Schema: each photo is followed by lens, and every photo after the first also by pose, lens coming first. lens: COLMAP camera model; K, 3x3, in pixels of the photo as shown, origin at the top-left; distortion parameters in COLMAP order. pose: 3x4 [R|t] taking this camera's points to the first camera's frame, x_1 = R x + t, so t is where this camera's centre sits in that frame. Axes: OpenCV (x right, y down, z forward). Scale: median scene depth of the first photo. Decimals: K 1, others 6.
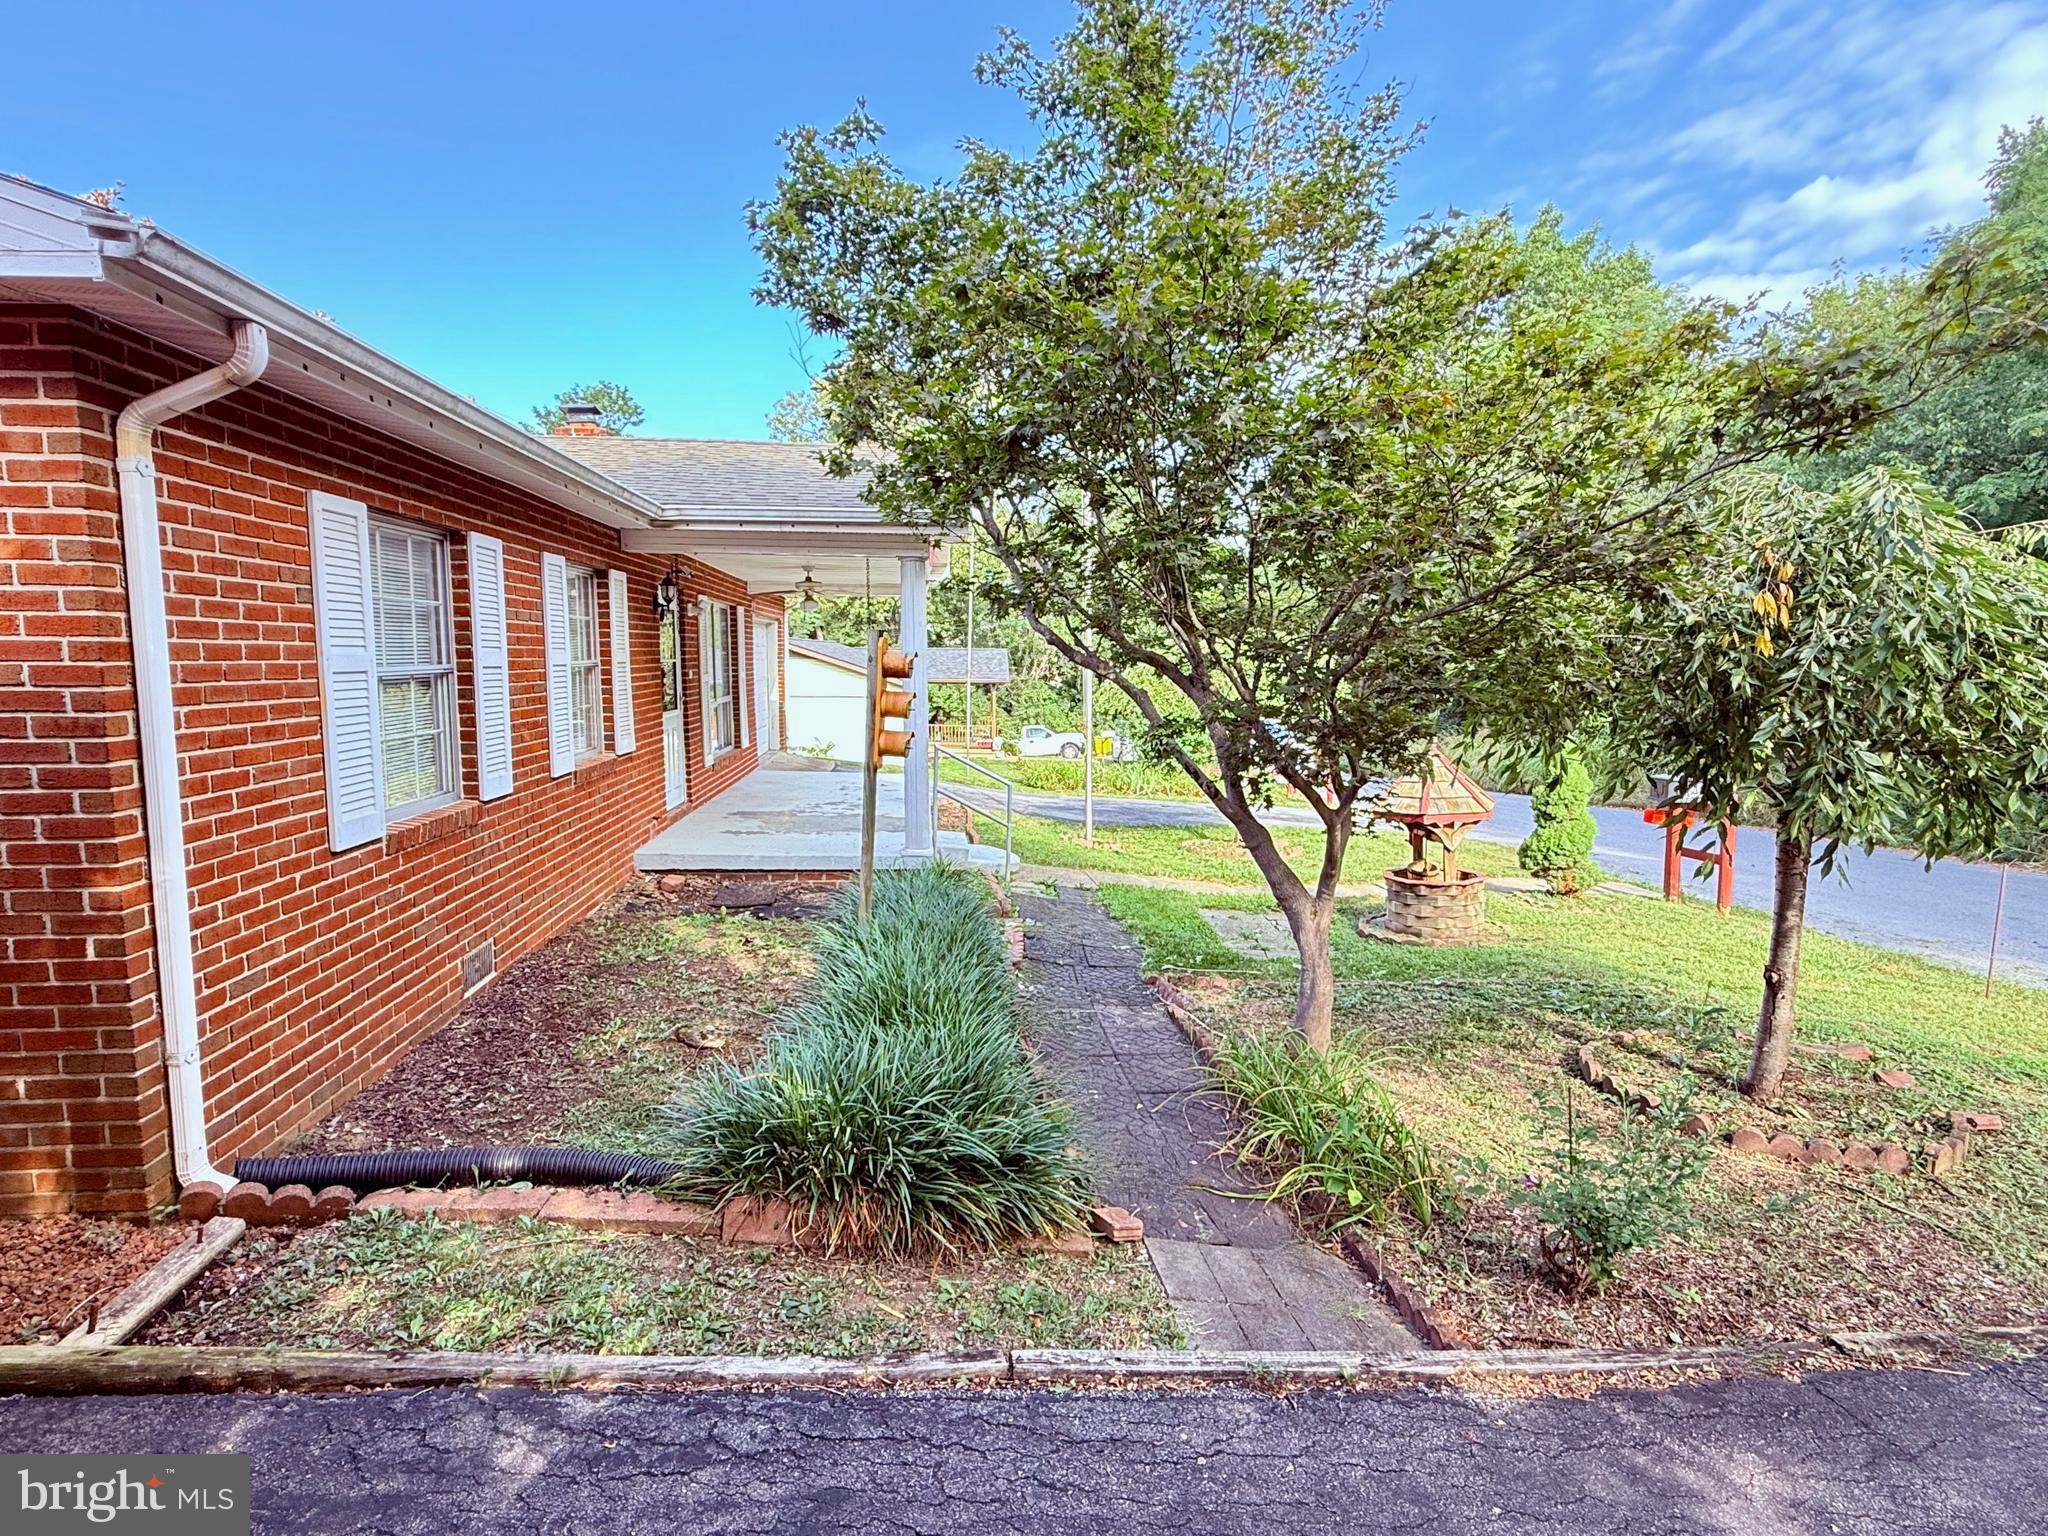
lens RADIAL K [[1039.4, 0, 1024.0], [0, 1039.4, 768.0], [0, 0, 1]] dist [0.004074, 0.000597]
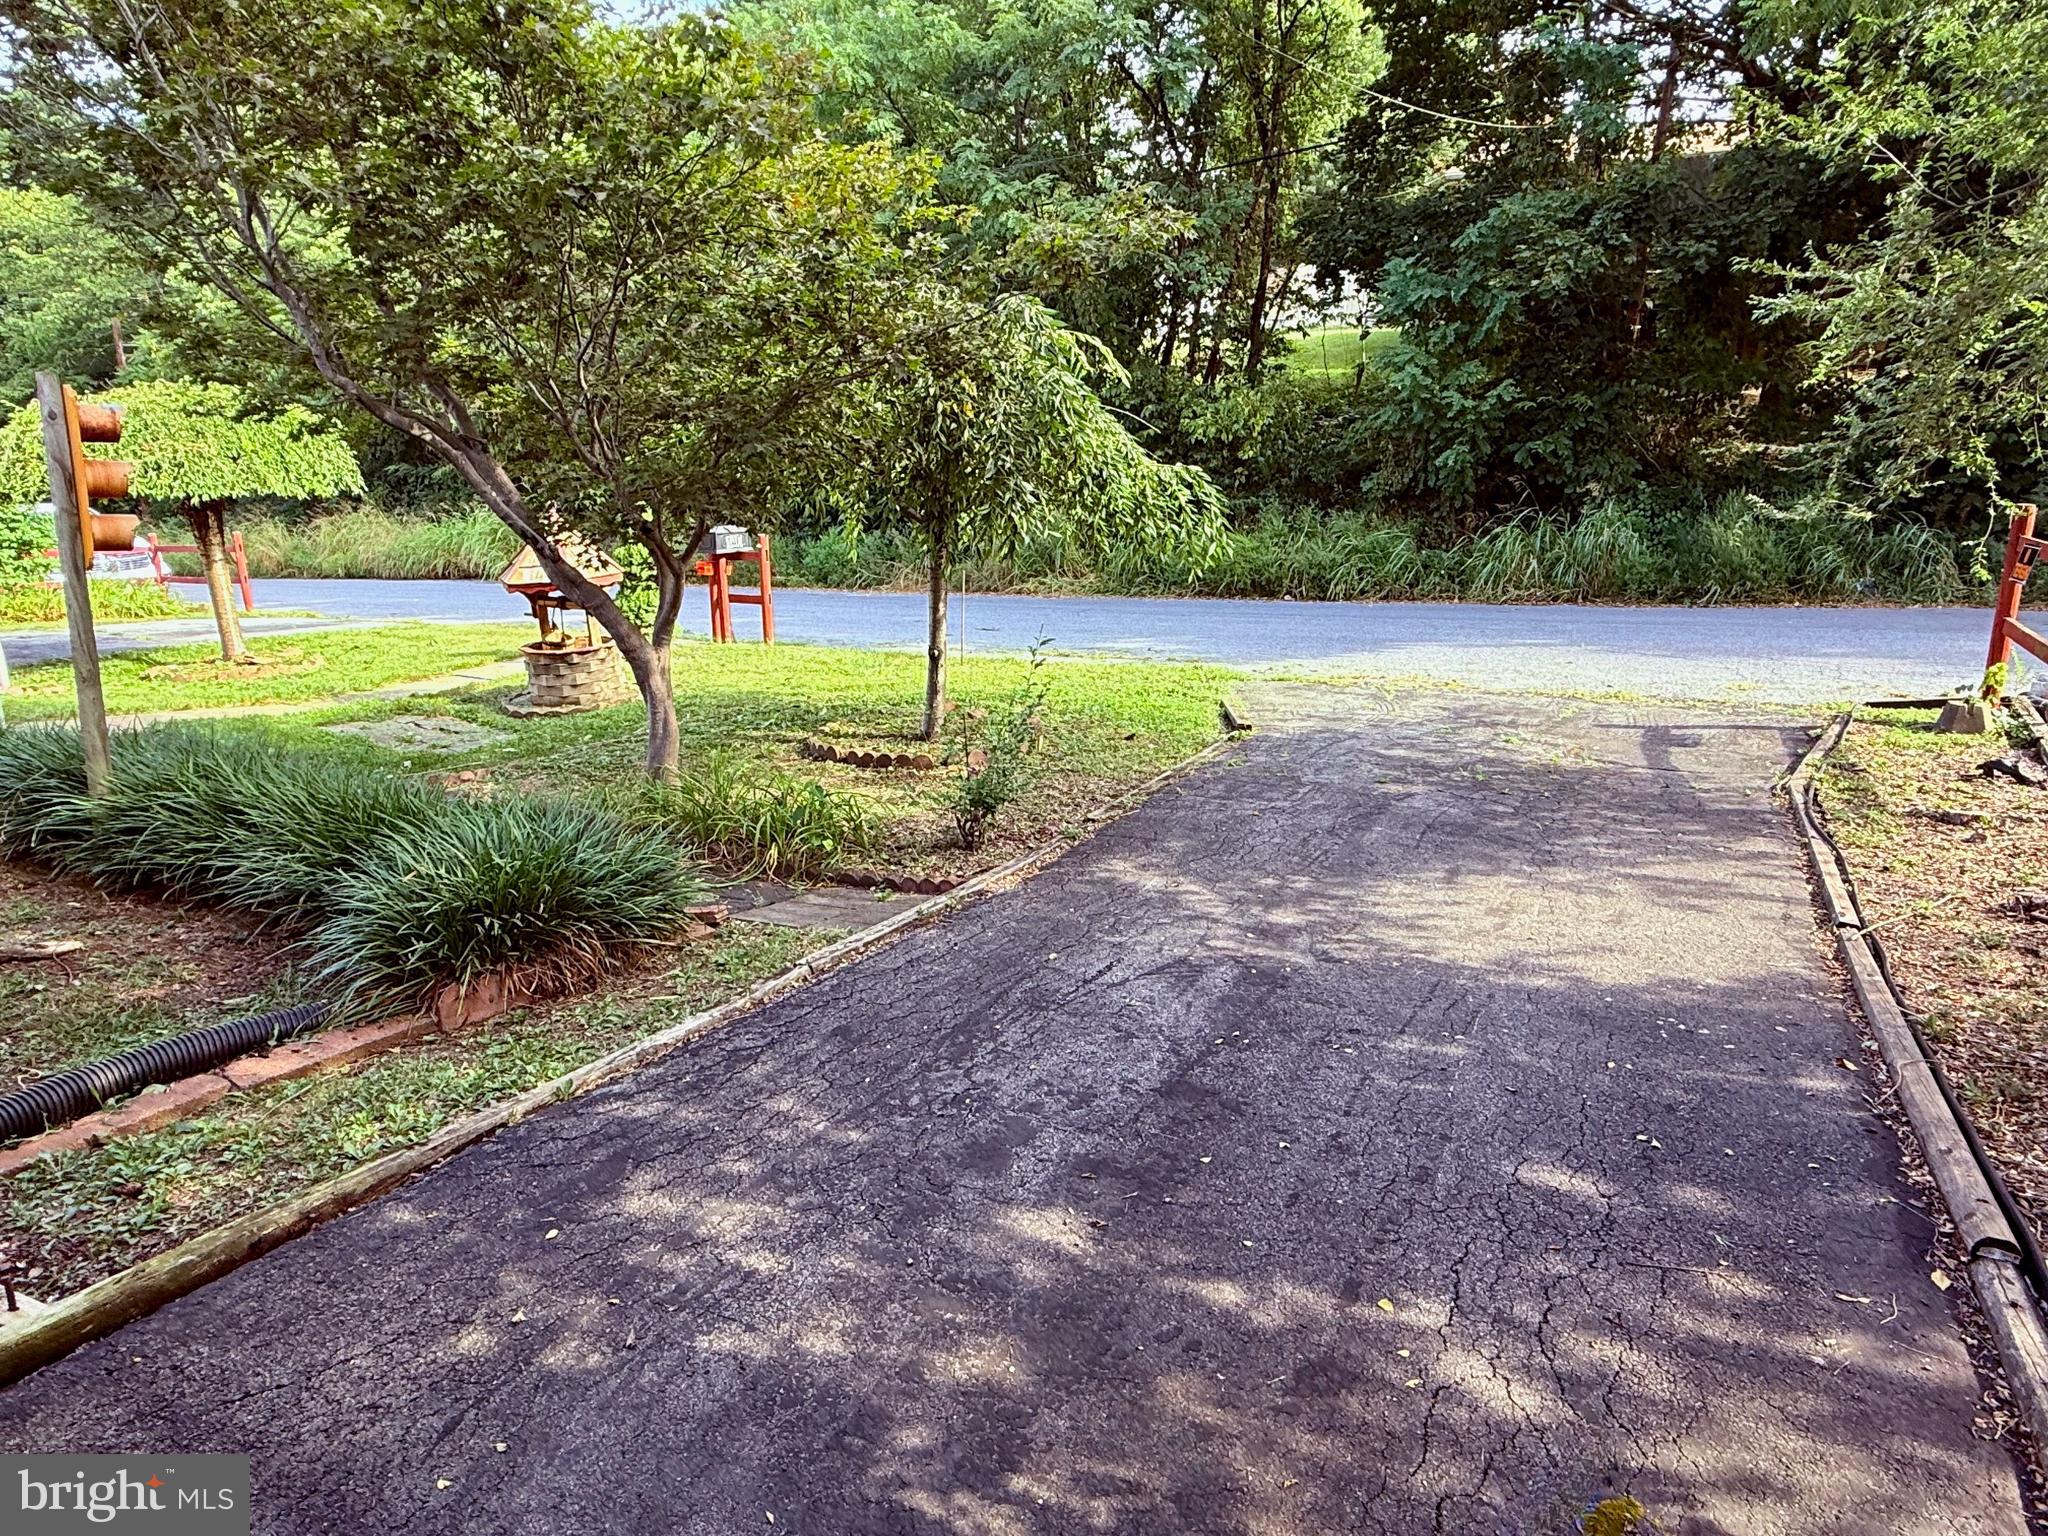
lens RADIAL K [[1260.4, 0, 1021.0], [0, 1260.4, 762.6], [0, 0, 1]] dist [-0.003782, 0.003316]
pose [[0.558008, -0.212259, 0.802230, -0.771561], [0.080547, 0.976023, 0.202216, 0.011034], [-0.825917, -0.048221, 0.561726, -0.082241]]
